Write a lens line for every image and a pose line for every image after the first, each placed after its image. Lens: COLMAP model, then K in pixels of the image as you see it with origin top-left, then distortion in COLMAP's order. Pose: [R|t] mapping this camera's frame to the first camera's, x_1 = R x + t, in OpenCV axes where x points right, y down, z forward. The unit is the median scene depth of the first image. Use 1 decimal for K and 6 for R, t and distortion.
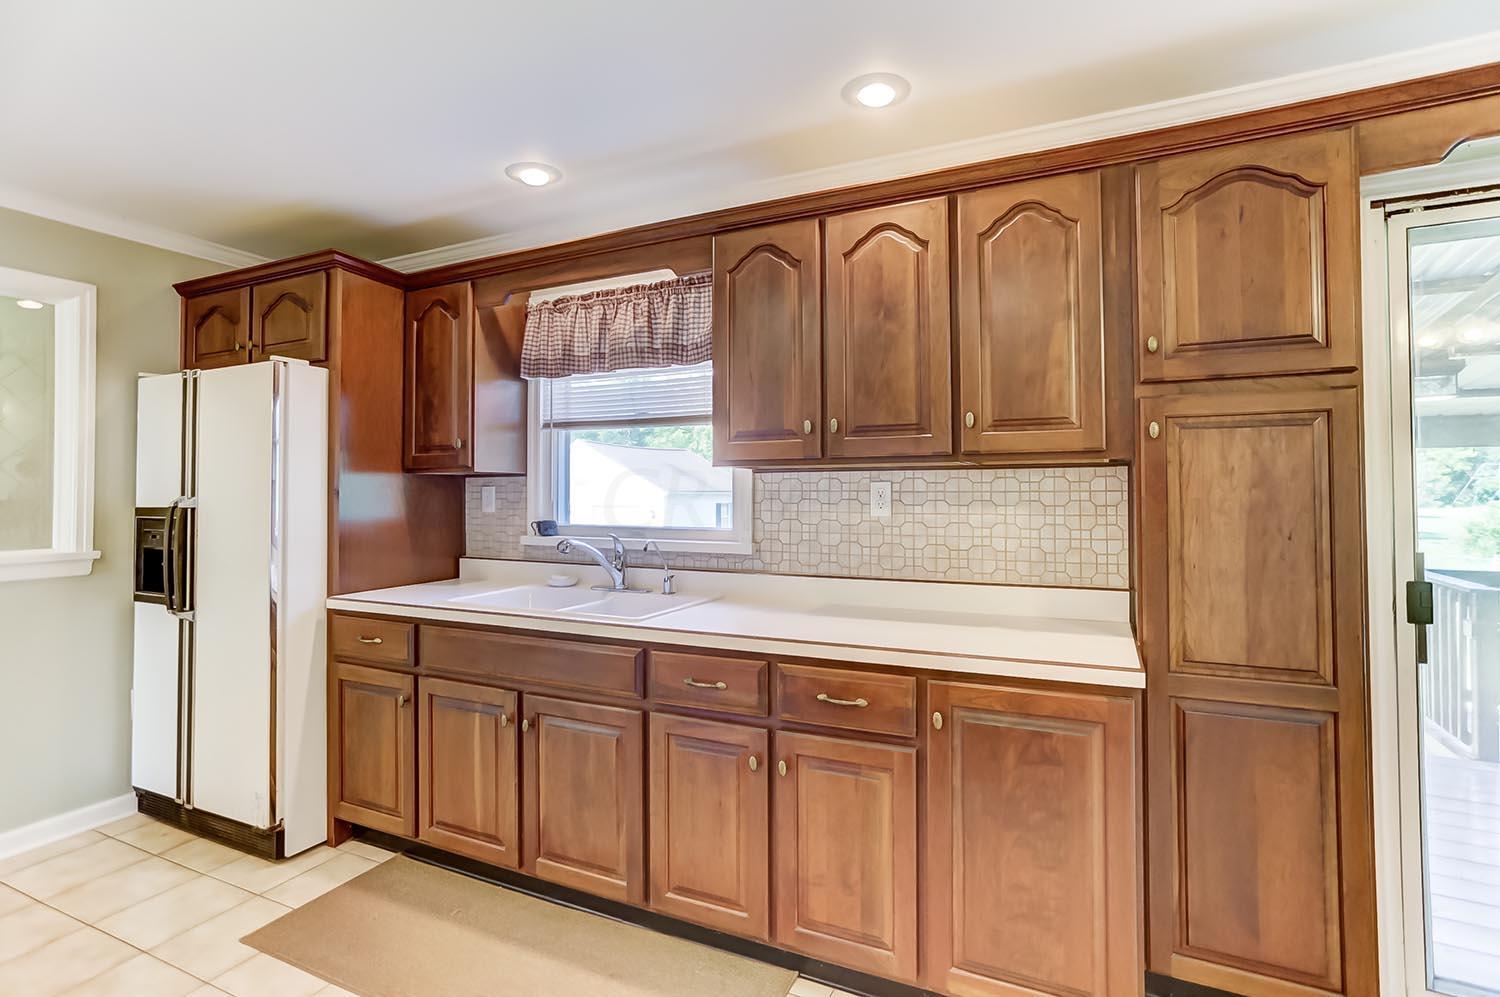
lens RADIAL K [[739.0, 0, 745.7], [0, 739.0, 474.4], [0, 0, 1]] dist [-0.038835, 0.024751]
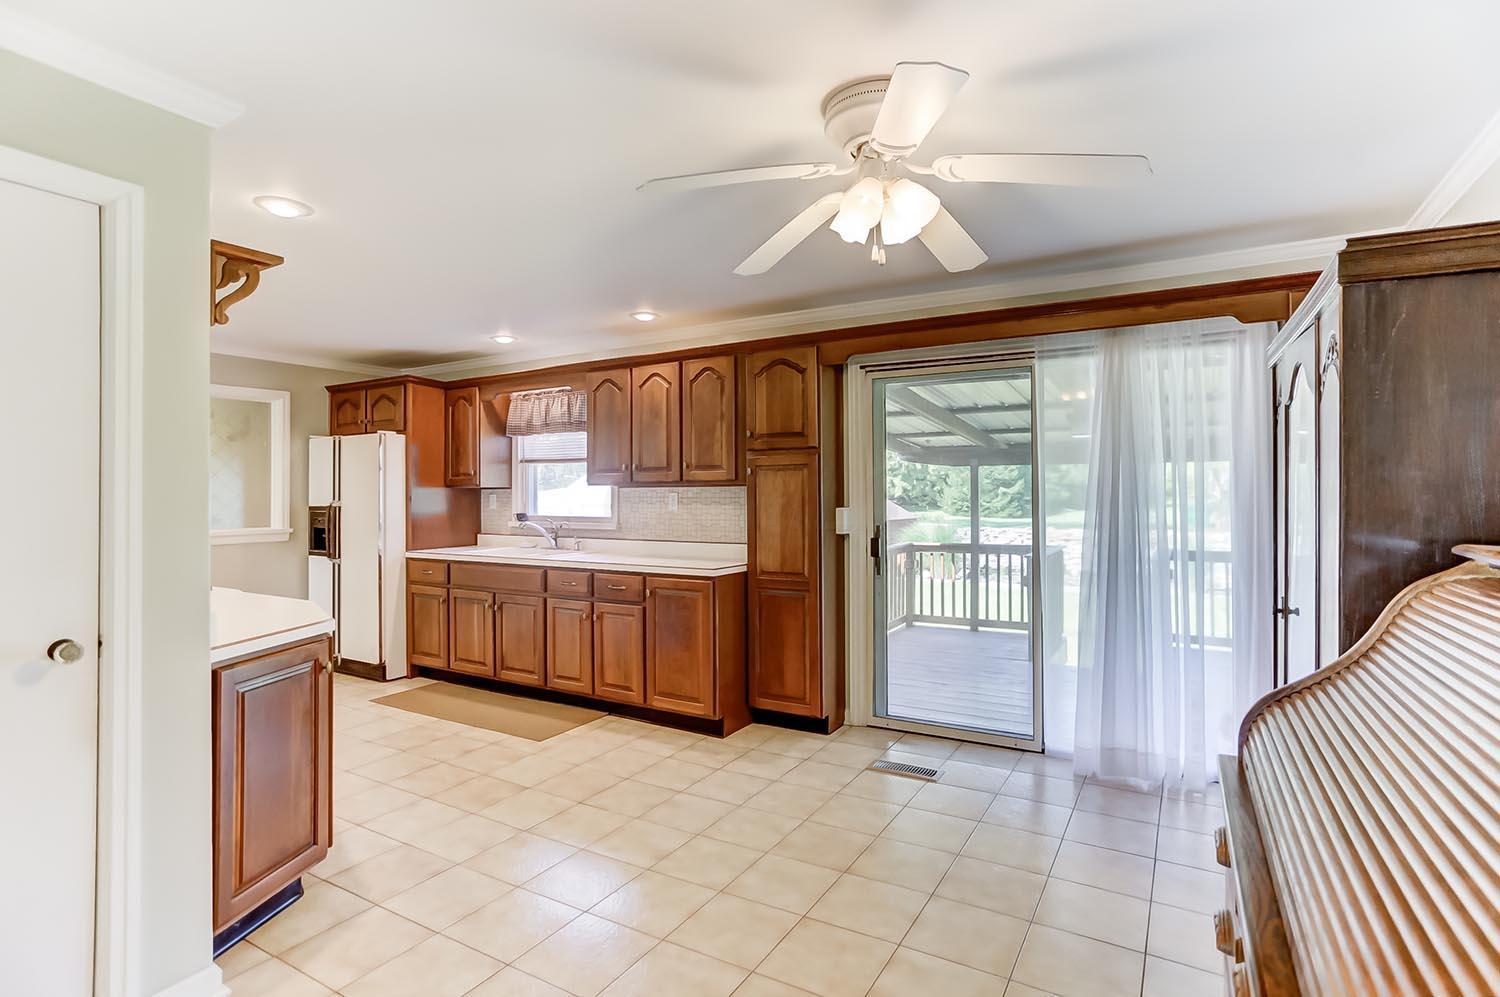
lens RADIAL K [[713.2, 0, 758.1], [0, 713.2, 482.6], [0, 0, 1]] dist [-0.018247, 0.000005]
pose [[0.997902, -0.003600, -0.064645, 0.505394], [0.004181, 0.999952, 0.008856, -0.031363], [0.064610, -0.009107, 0.997869, -0.856838]]
